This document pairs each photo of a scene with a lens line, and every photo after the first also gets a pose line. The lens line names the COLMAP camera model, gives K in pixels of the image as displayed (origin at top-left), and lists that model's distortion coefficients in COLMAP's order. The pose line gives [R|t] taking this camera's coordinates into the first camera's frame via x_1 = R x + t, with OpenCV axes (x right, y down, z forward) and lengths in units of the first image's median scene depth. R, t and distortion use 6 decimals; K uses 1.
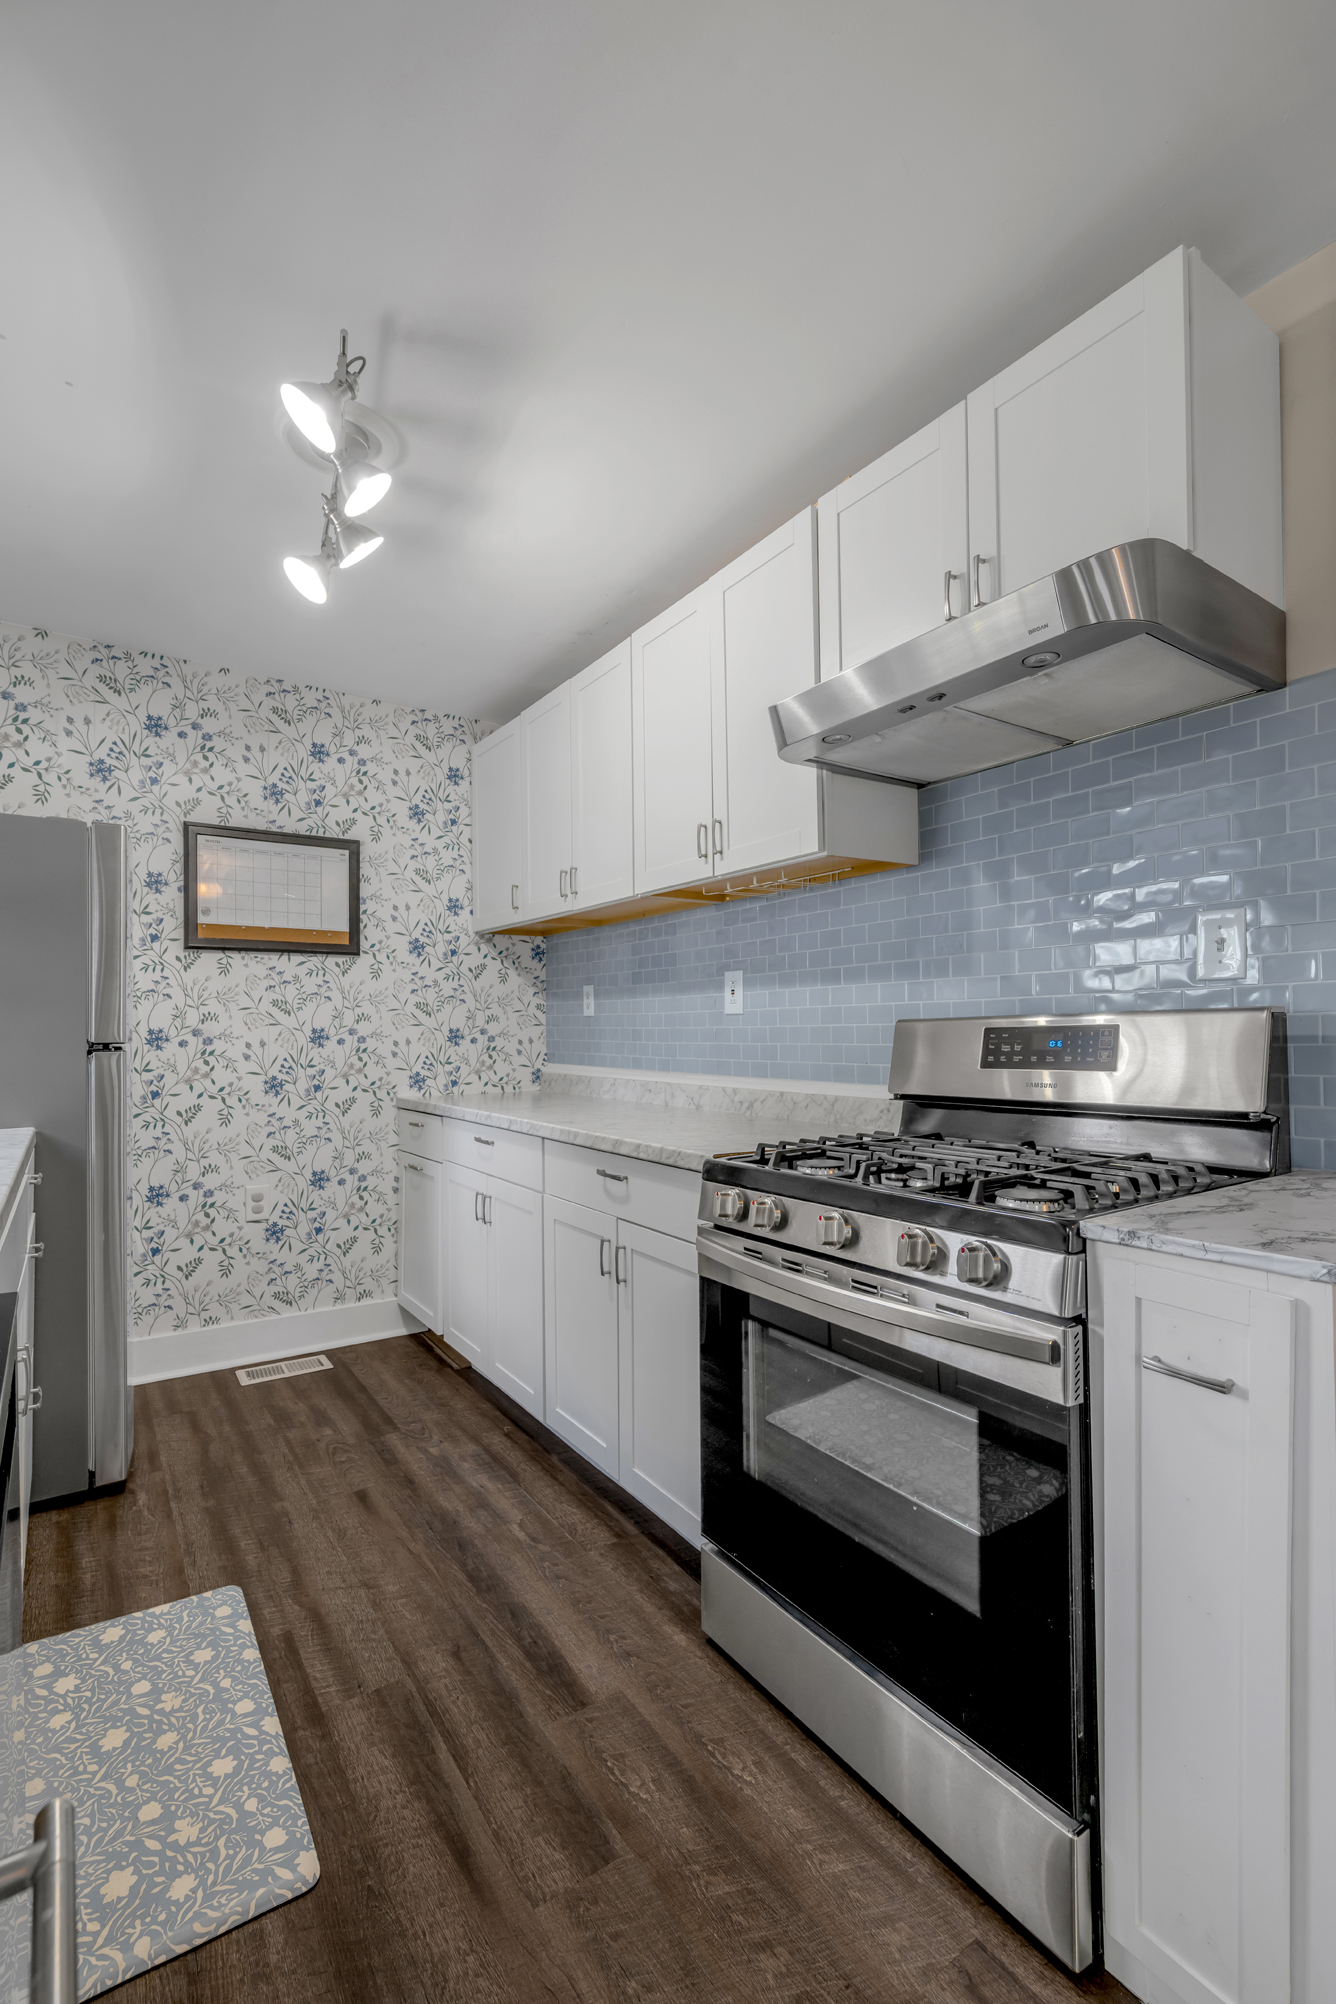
lens RADIAL K [[874.5, 0, 656.5], [0, 874.5, 1066.0], [0, 0, 1]] dist [-0.001069, -0.000267]
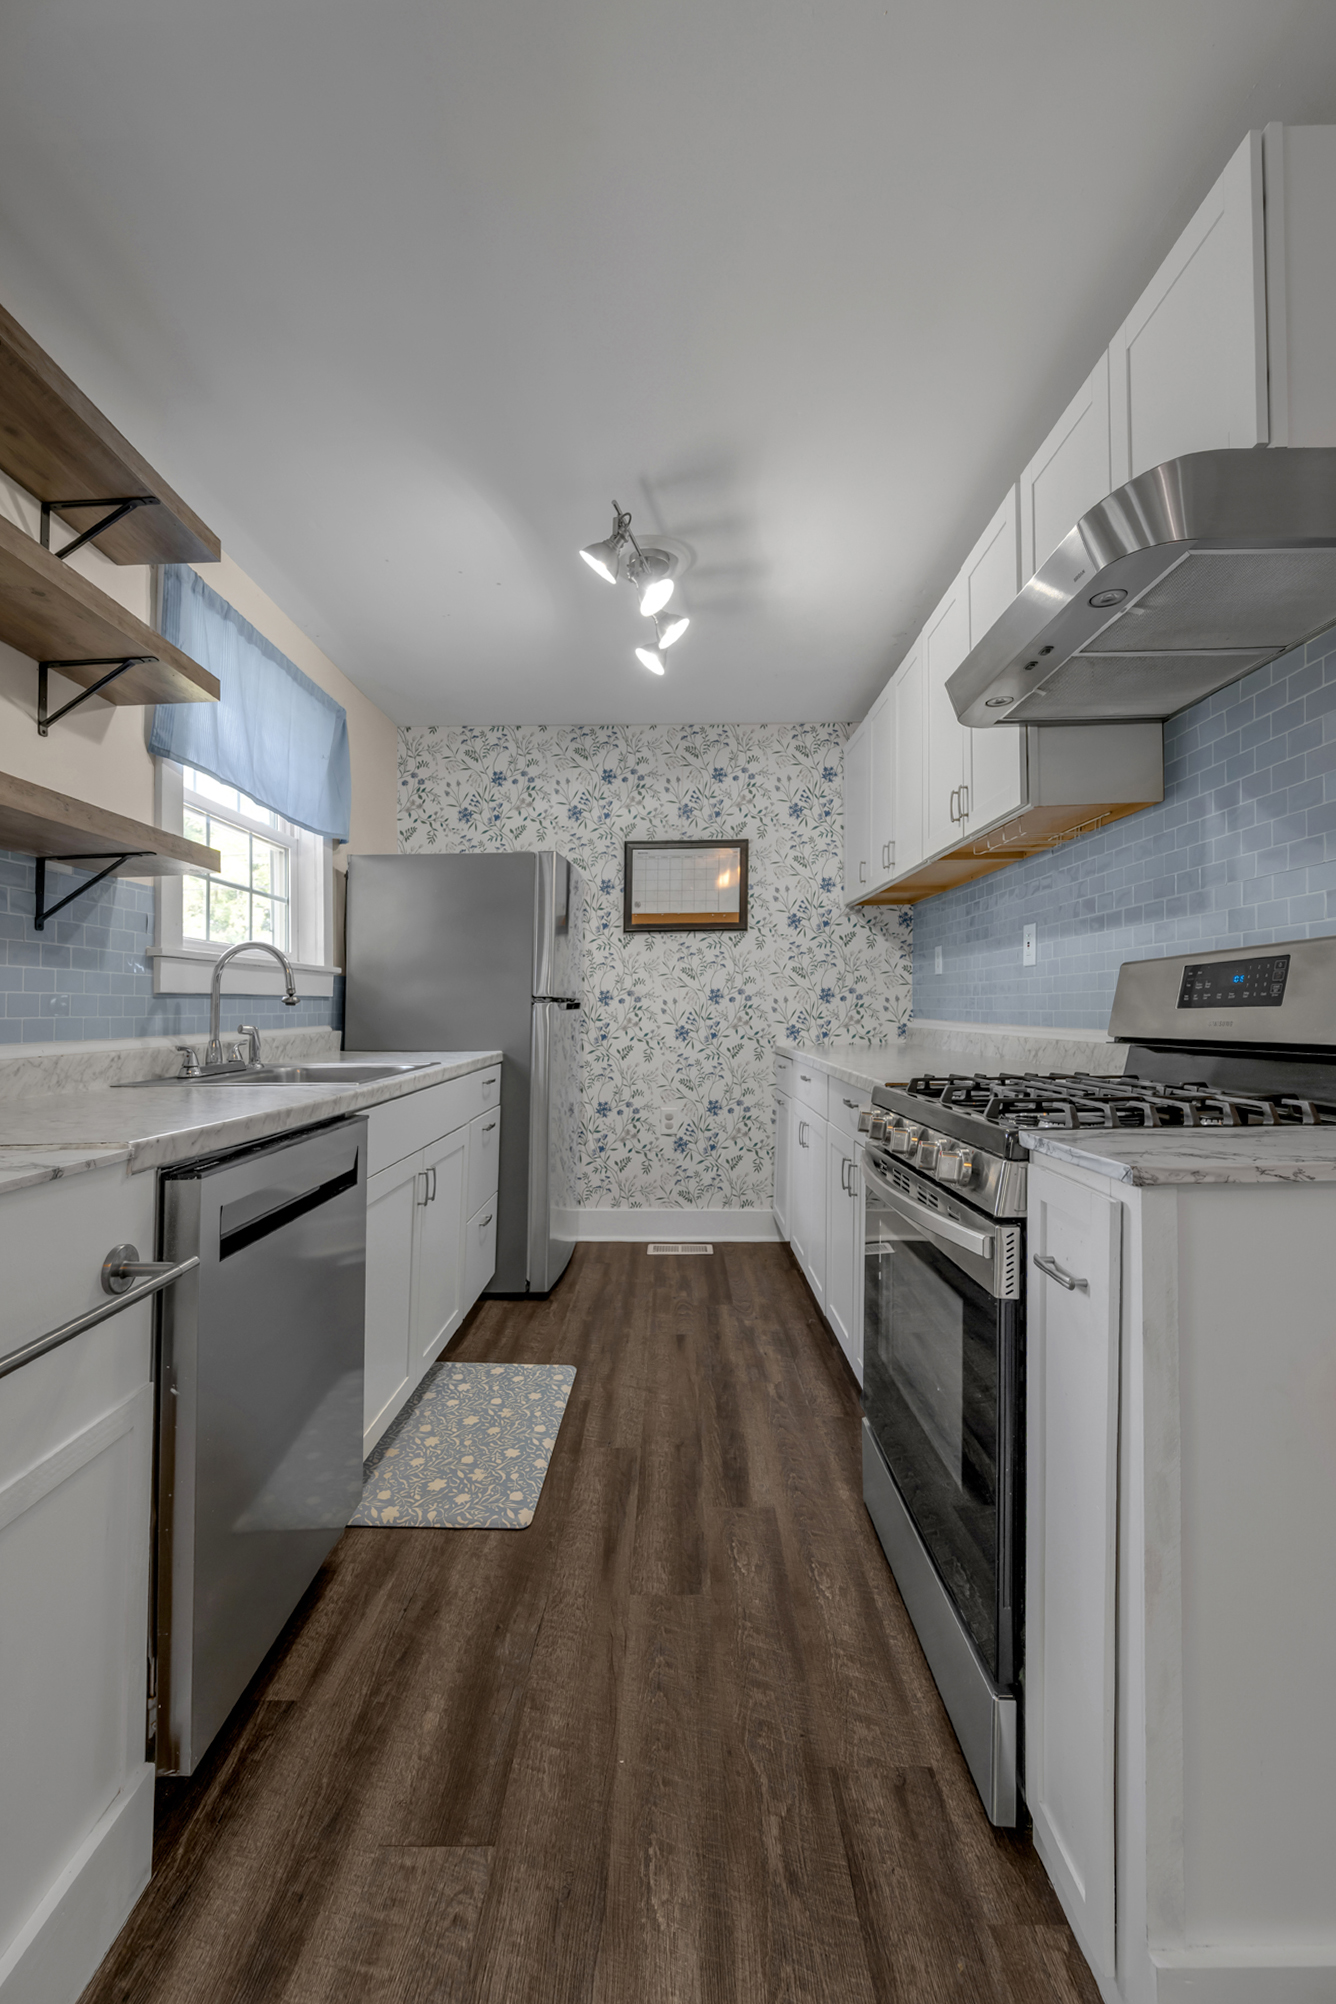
lens RADIAL K [[816.3, 0, 670.3], [0, 816.3, 1016.5], [0, 0, 1]] dist [-0.000559, -0.000010]
pose [[0.829071, 0.001921, -0.559141, 0.249021], [-0.014923, 0.999714, -0.018691, 0.022255], [0.558945, 0.023840, 0.828862, -0.029411]]
